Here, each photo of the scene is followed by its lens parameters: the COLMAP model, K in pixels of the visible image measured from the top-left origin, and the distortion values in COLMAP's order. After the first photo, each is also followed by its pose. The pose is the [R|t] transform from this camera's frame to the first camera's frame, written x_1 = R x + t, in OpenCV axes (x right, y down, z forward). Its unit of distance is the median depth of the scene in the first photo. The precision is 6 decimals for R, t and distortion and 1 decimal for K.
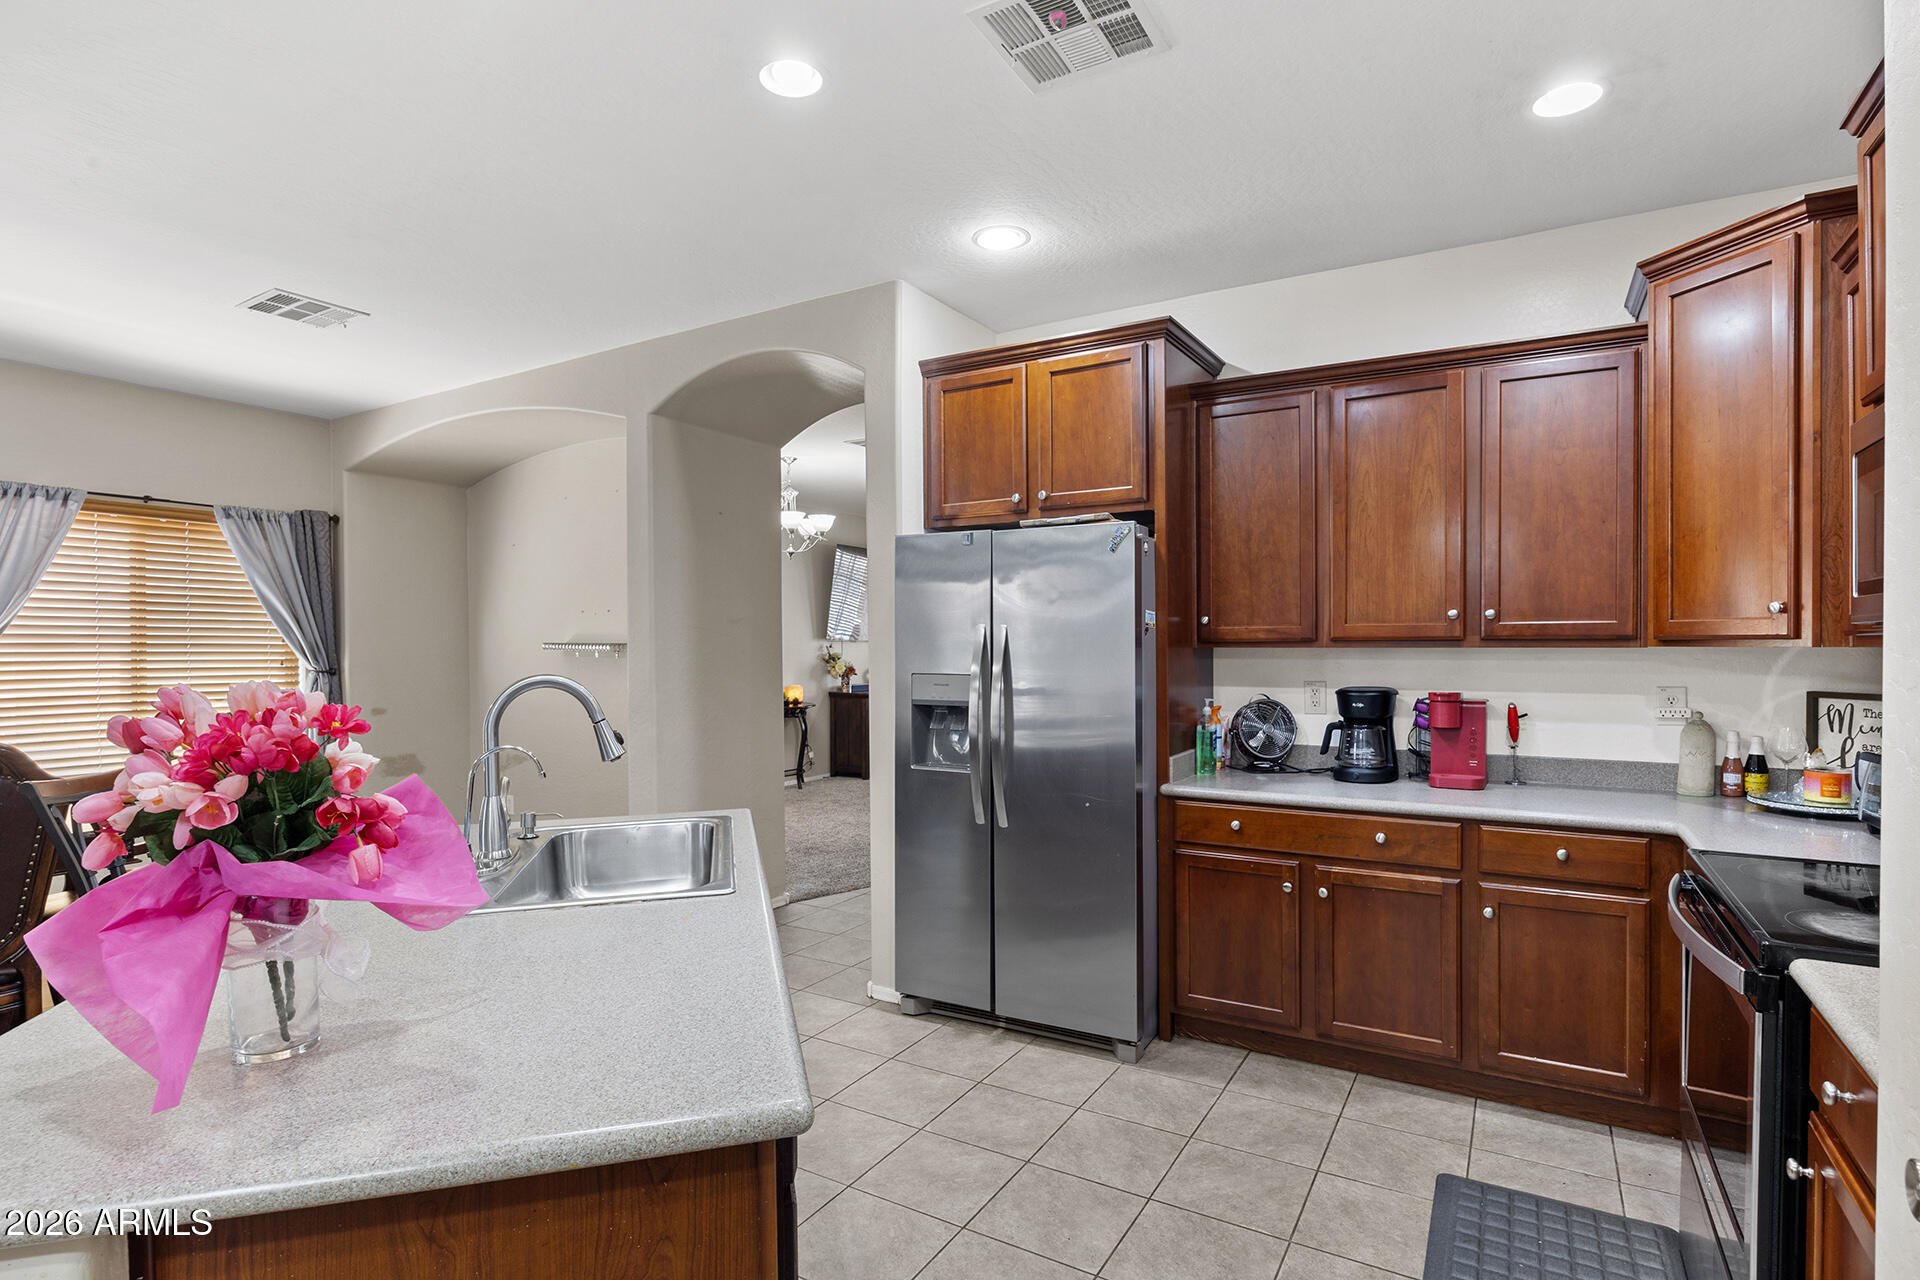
lens RADIAL K [[962.3, 0, 962.4], [0, 962.3, 648.2], [0, 0, 1]] dist [-0.000391, -0.000206]
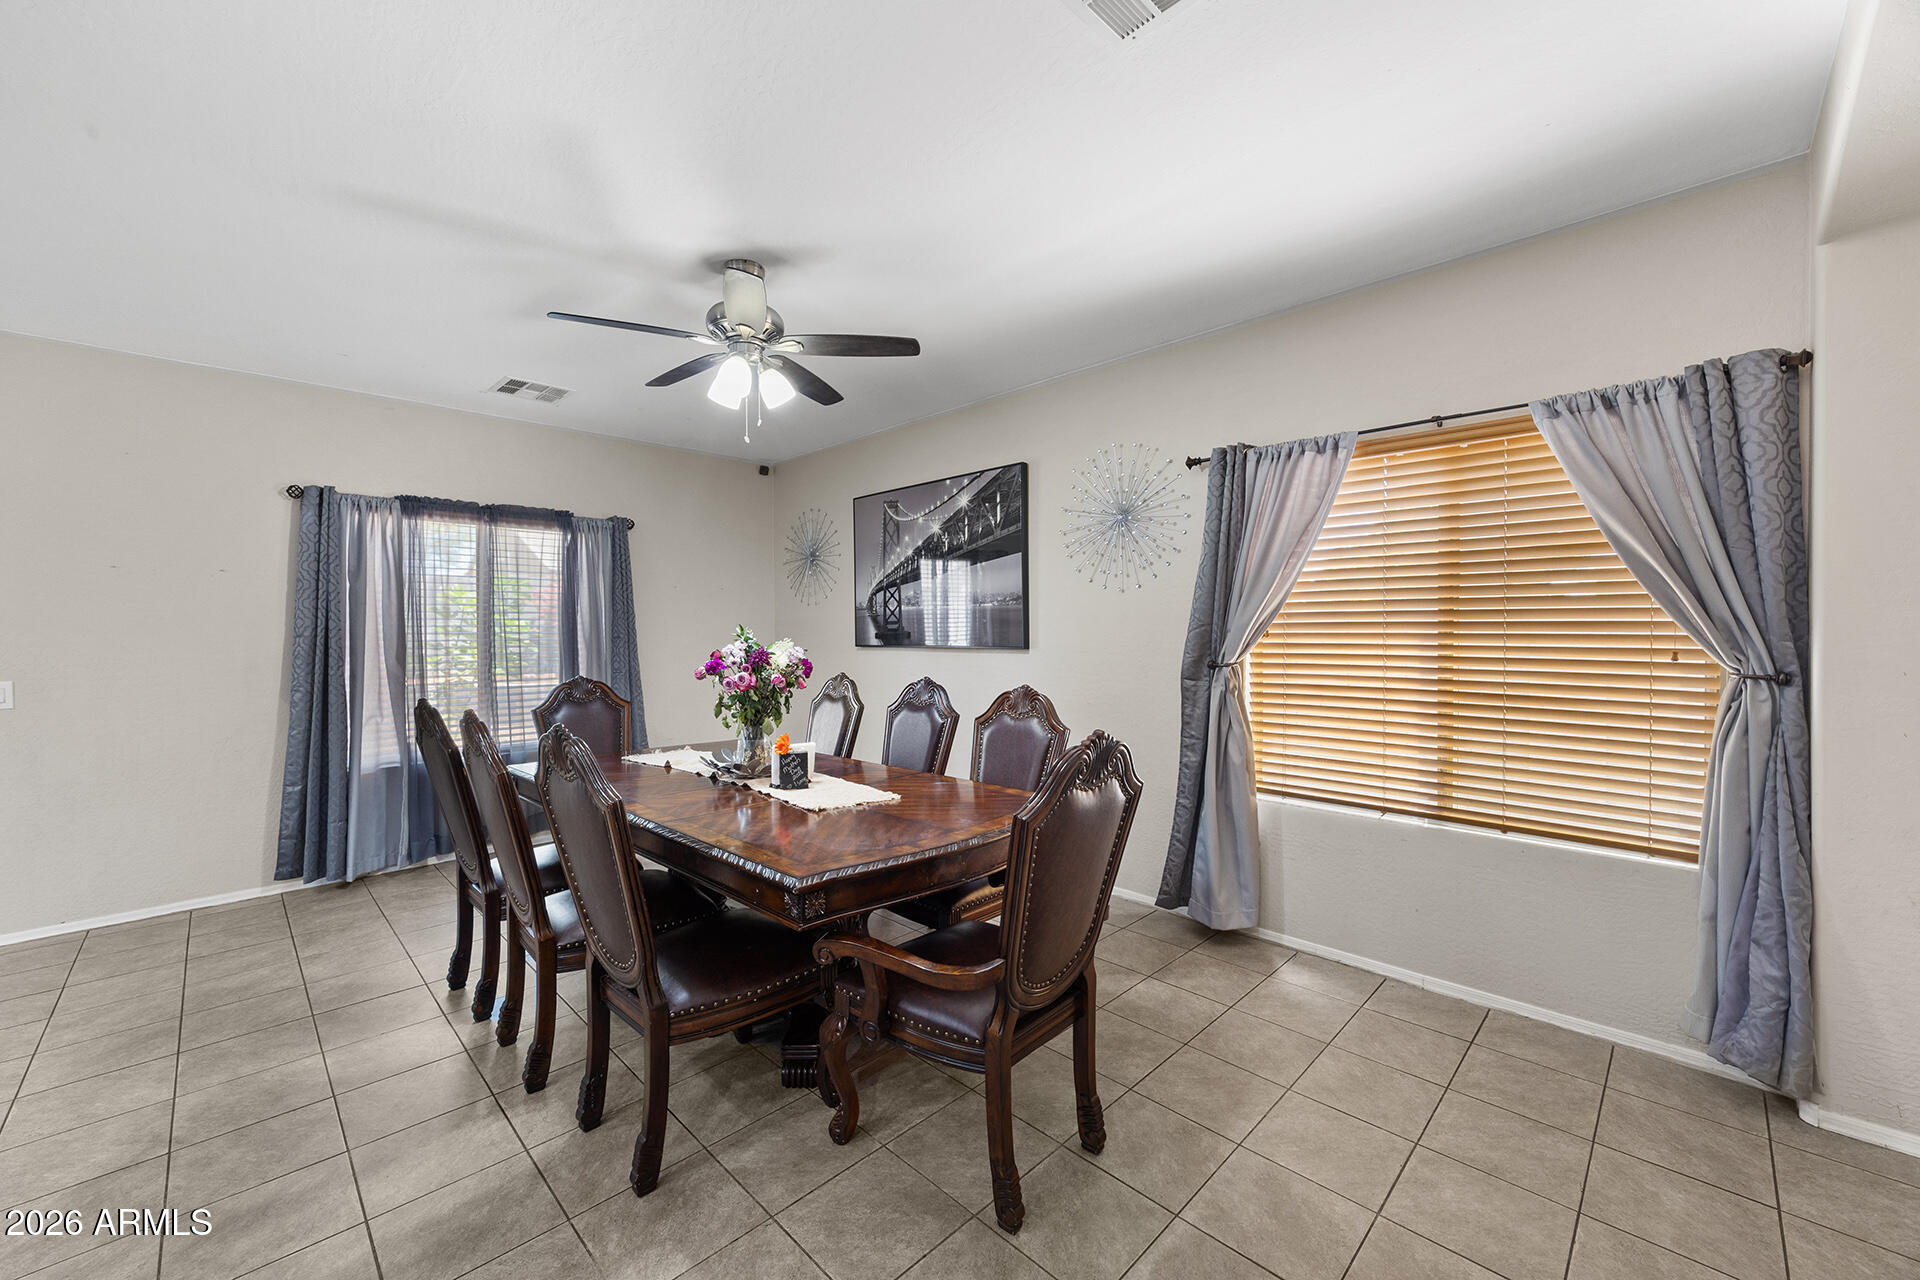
lens RADIAL K [[744.6, 0, 959.0], [0, 744.6, 633.6], [0, 0, 1]] dist [-0.000018, -0.000594]
pose [[-0.257674, 0.010823, -0.966171, -0.208081], [-0.000072, 0.999937, 0.011220, -0.002290], [0.966232, 0.002961, -0.257657, 0.773574]]
